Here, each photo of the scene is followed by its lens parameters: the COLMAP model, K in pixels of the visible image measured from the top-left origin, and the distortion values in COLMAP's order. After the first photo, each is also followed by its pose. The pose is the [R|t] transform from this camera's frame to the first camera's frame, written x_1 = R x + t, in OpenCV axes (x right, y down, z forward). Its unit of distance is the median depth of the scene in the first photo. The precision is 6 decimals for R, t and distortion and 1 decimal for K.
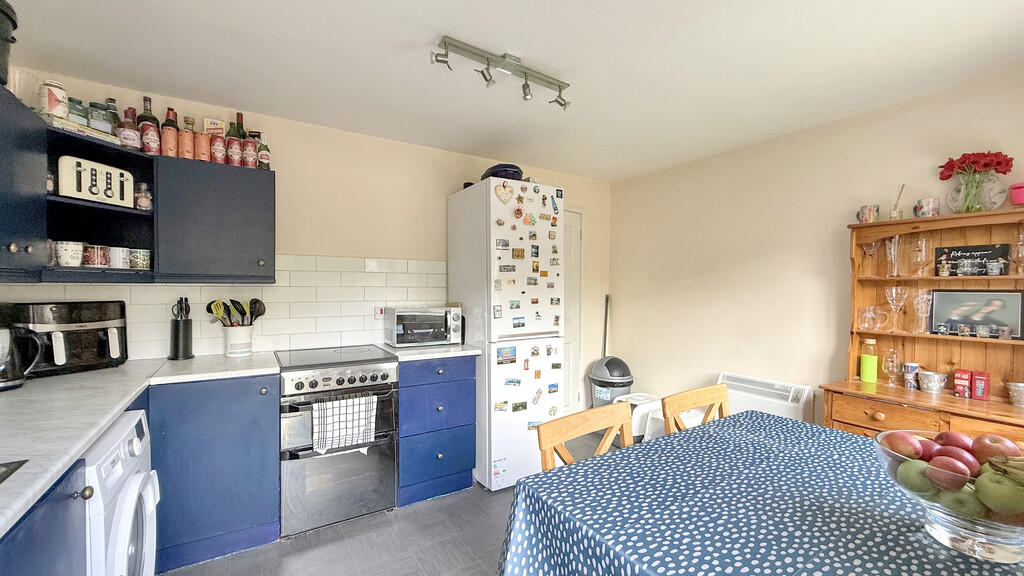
lens RADIAL K [[418.8, 0, 513.4], [0, 418.8, 292.6], [0, 0, 1]] dist [0.002830, 0.000350]
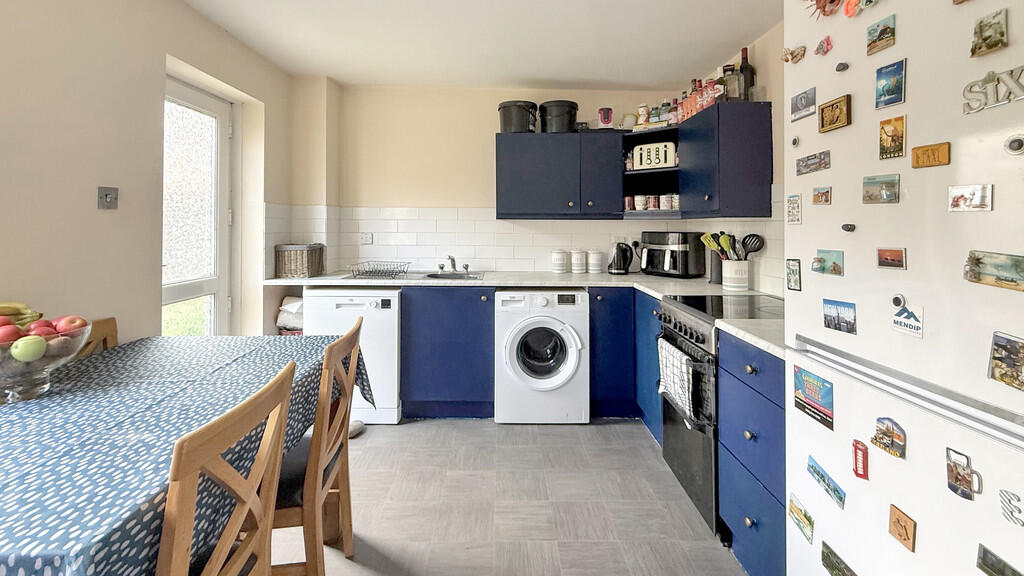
lens RADIAL K [[418.8, 0, 510.4], [0, 418.8, 219.6], [0, 0, 1]] dist [0.002830, 0.000350]
pose [[-0.516405, -0.017317, -0.856170, 0.443721], [-0.017457, 0.999801, -0.009693, 0.001373], [0.856167, 0.009940, -0.516604, 0.953082]]
